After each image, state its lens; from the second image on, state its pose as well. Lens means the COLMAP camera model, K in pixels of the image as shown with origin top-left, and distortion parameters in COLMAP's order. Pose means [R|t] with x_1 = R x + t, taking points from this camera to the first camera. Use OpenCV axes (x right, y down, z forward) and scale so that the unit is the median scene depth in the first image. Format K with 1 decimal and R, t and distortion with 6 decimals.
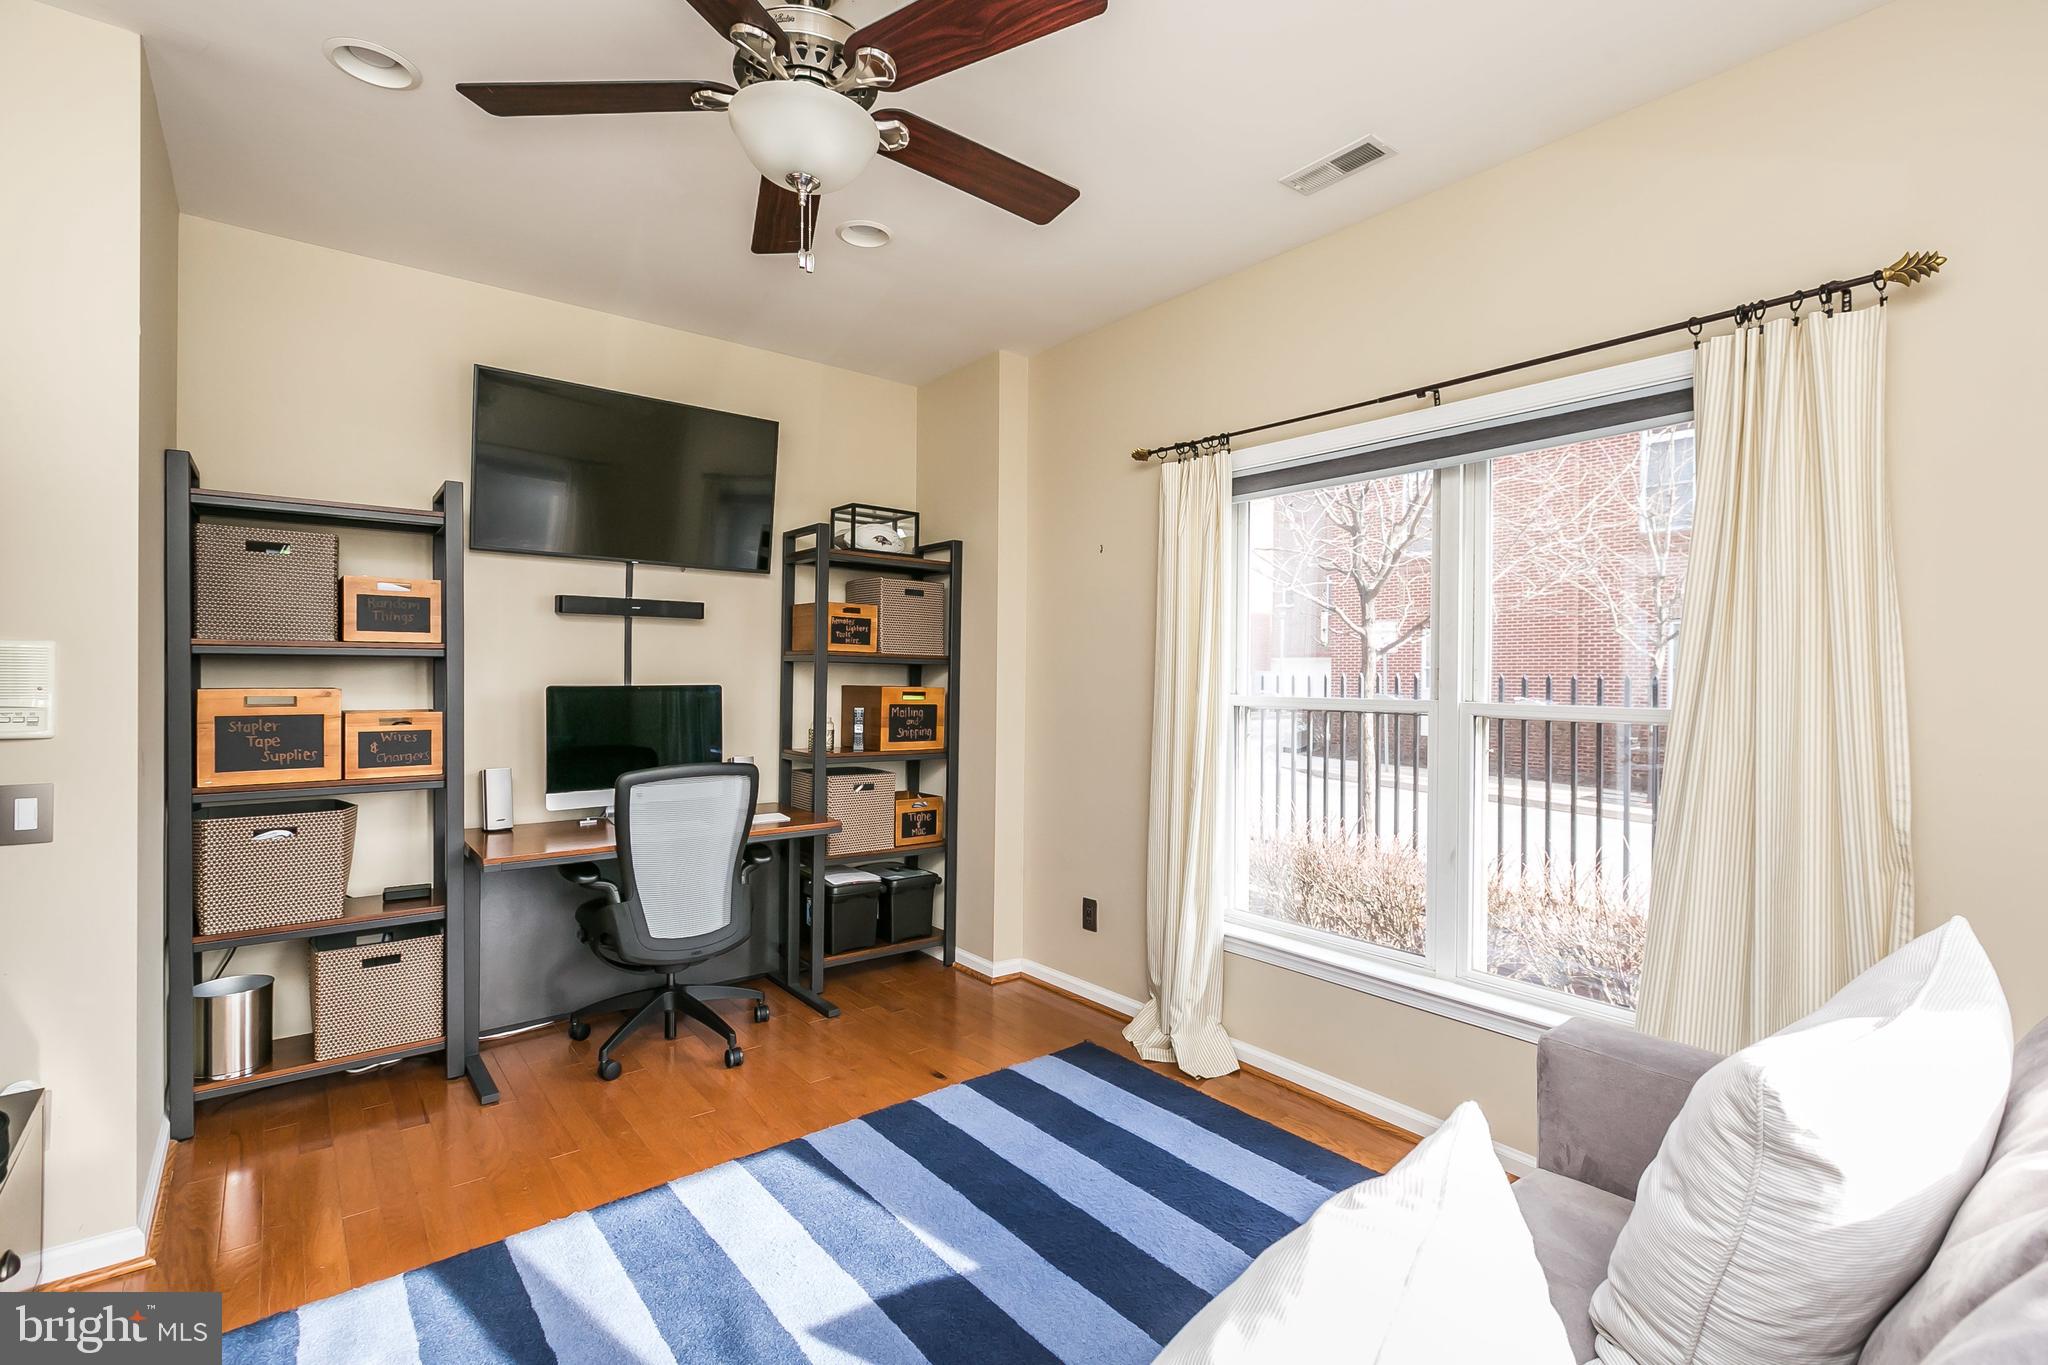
lens RADIAL K [[934.4, 0, 980.5], [0, 934.4, 680.1], [0, 0, 1]] dist [-0.018712, -0.000111]
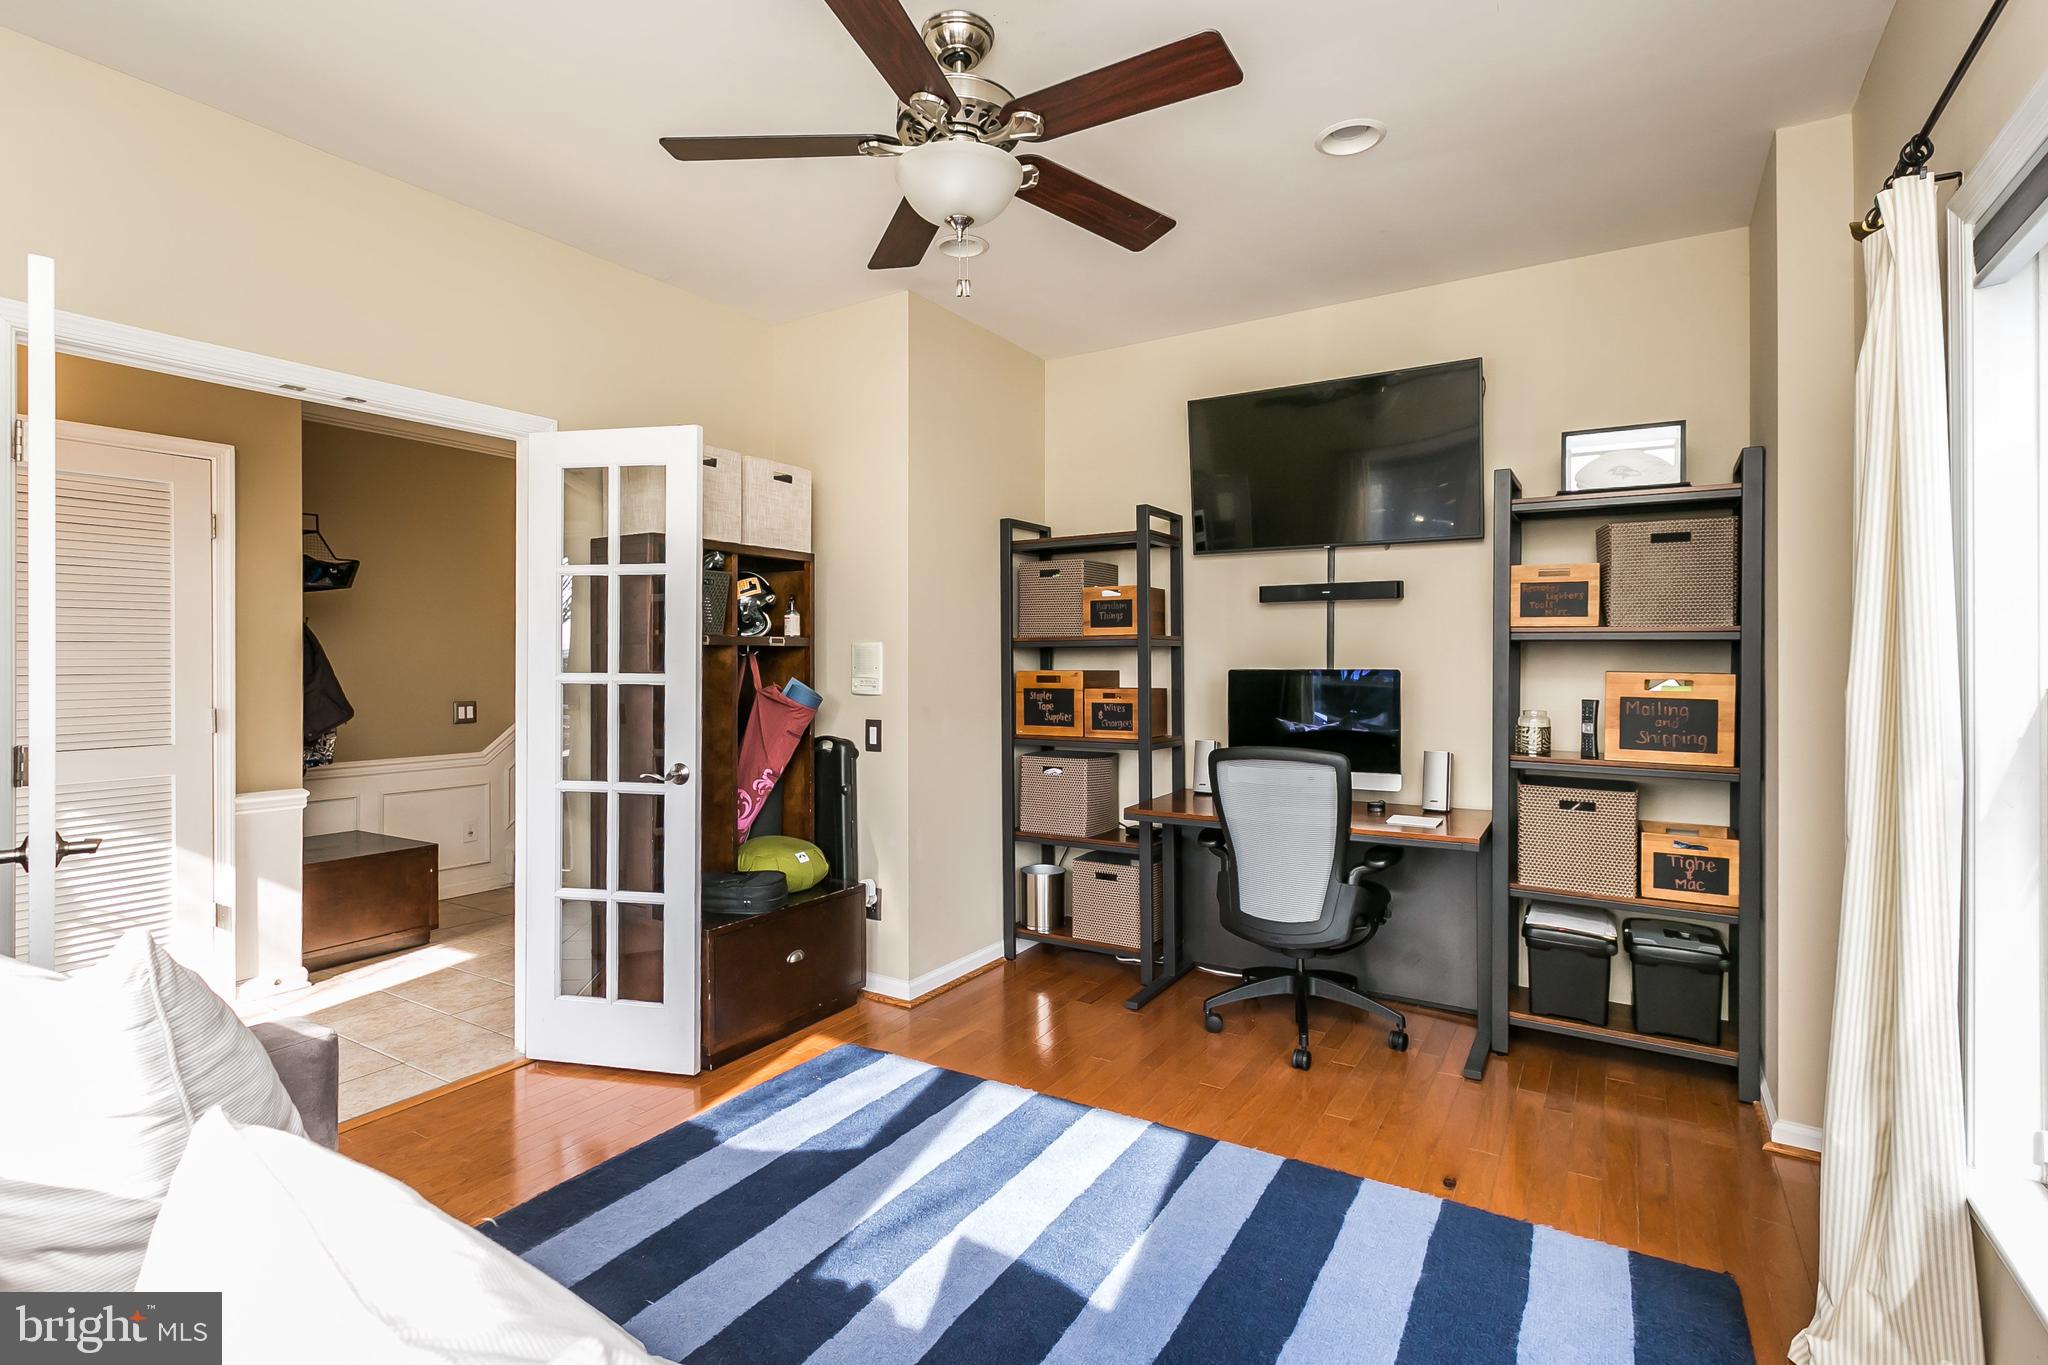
lens RADIAL K [[944.0, 0, 1028.0], [0, 944.0, 667.0], [0, 0, 1]] dist [0.000922, 0.000355]
pose [[0.343548, -0.001697, -0.939134, 0.597876], [-0.001109, 0.999997, -0.002212, 0.006954], [0.939135, 0.001802, 0.343545, 0.439972]]
